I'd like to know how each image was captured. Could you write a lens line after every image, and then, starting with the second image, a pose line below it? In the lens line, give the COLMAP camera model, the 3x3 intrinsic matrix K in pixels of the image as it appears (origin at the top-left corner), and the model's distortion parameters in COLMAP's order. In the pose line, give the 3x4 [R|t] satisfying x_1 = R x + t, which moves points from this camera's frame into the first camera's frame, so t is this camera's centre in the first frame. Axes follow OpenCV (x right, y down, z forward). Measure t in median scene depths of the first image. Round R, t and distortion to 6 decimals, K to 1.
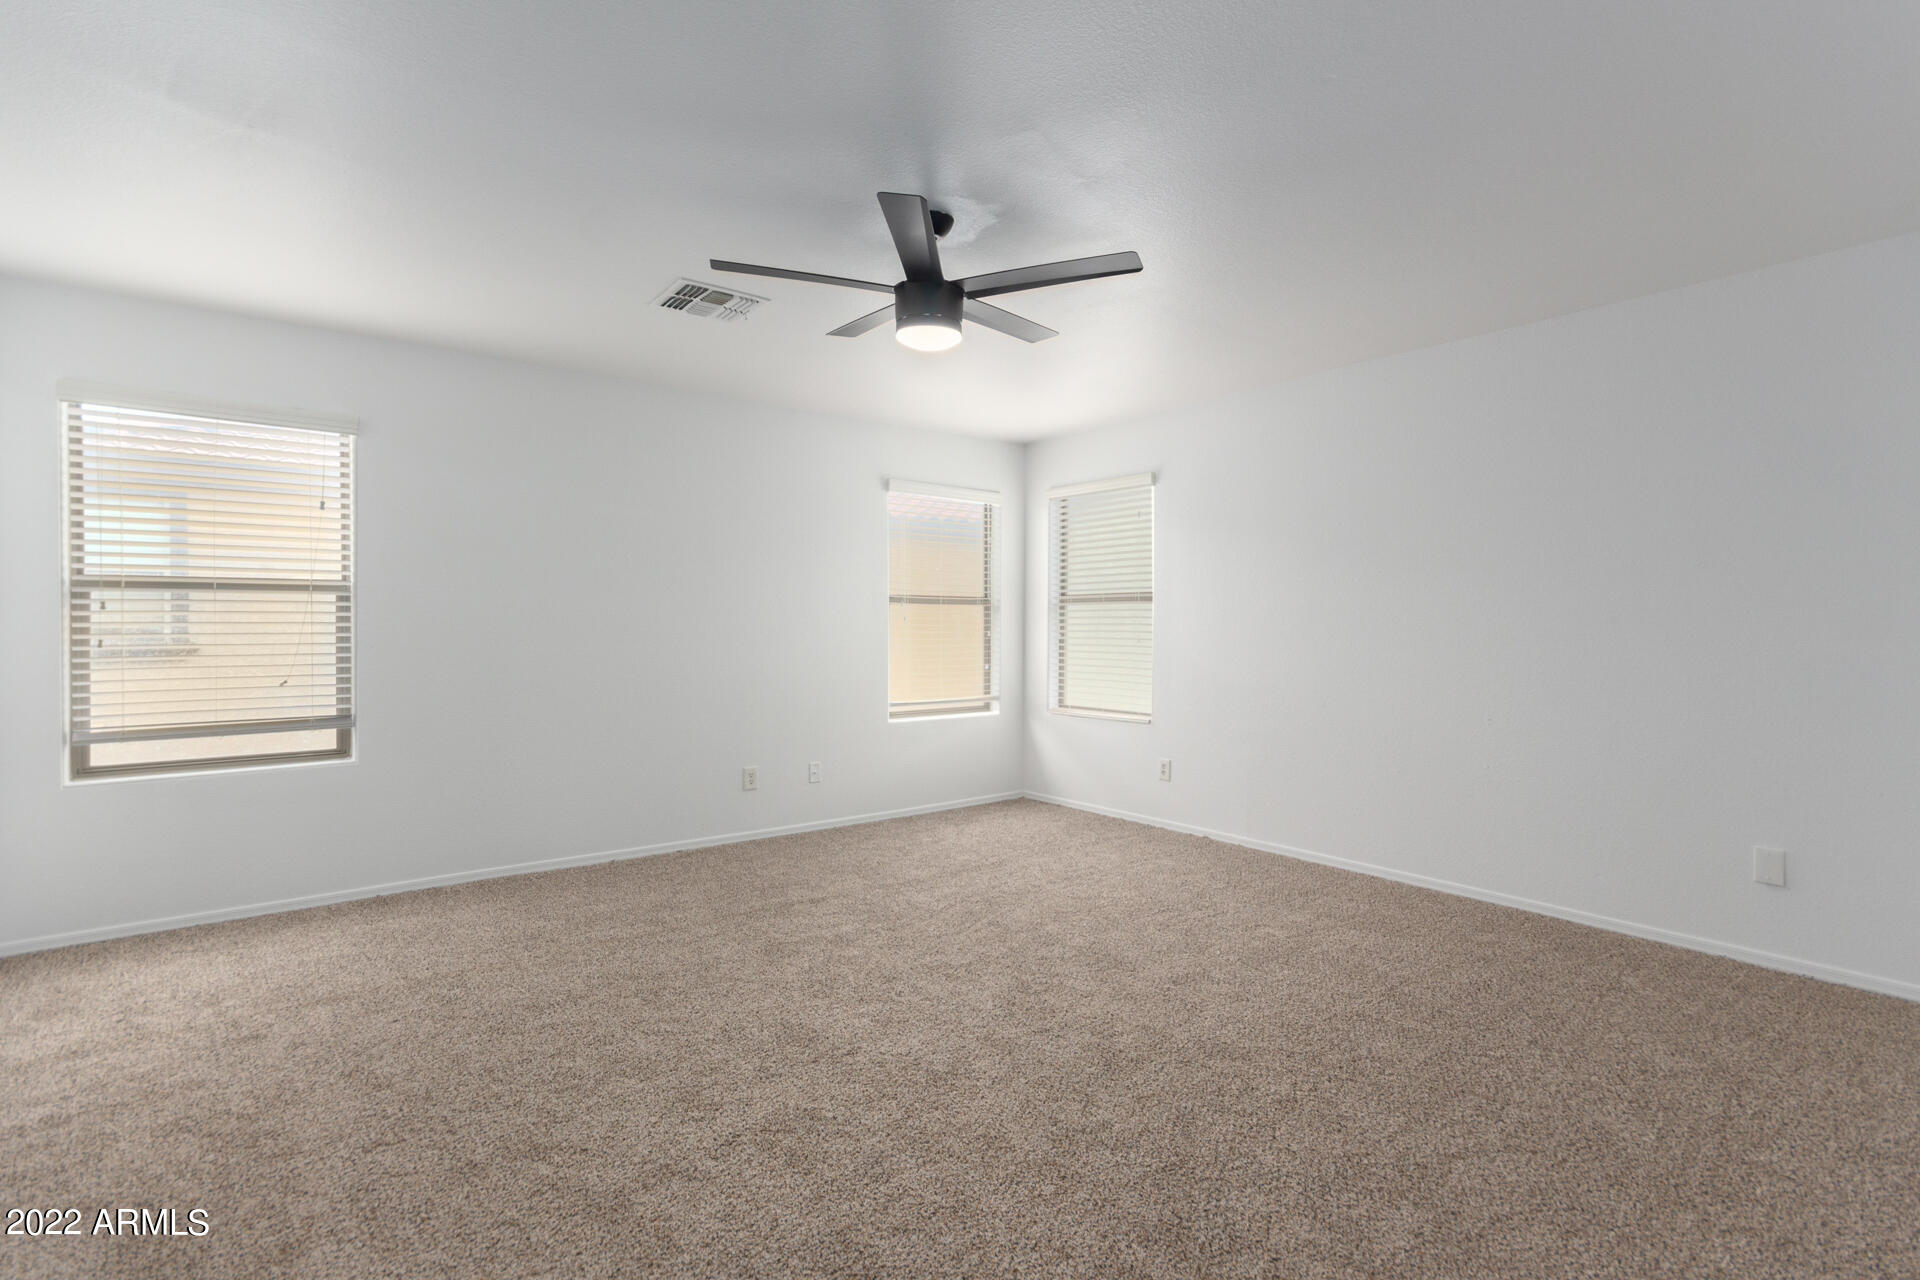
lens RADIAL K [[884.7, 0, 971.0], [0, 884.7, 632.0], [0, 0, 1]] dist [0.000717, 0.000152]
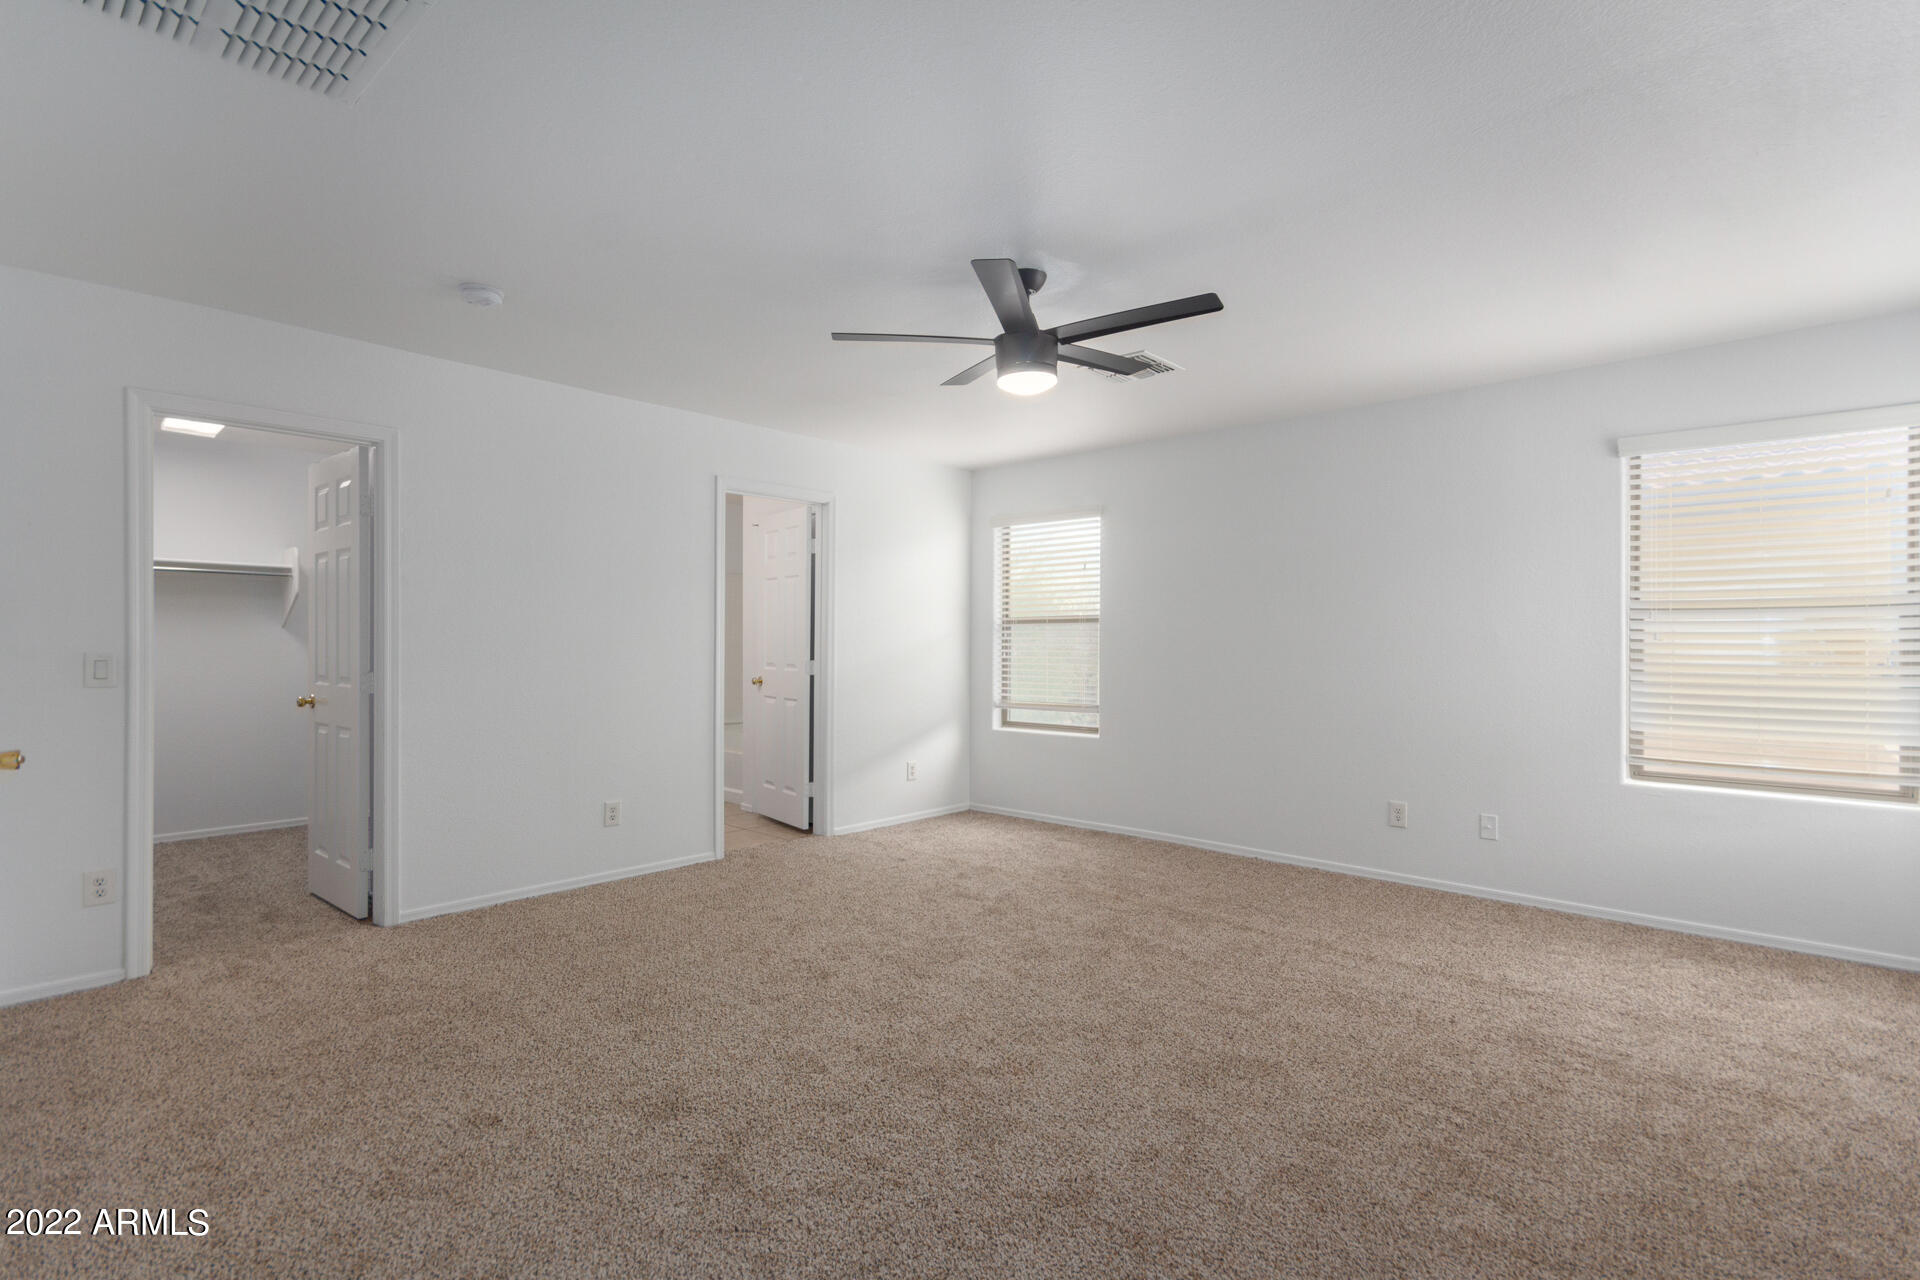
lens RADIAL K [[884.7, 0, 970.8], [0, 884.7, 642.3], [0, 0, 1]] dist [0.000717, 0.000152]
pose [[0.184228, 0.002514, -0.982880, 0.792159], [-0.006052, 0.999981, 0.001423, -0.014202], [0.982865, 0.005686, 0.184240, 0.562368]]
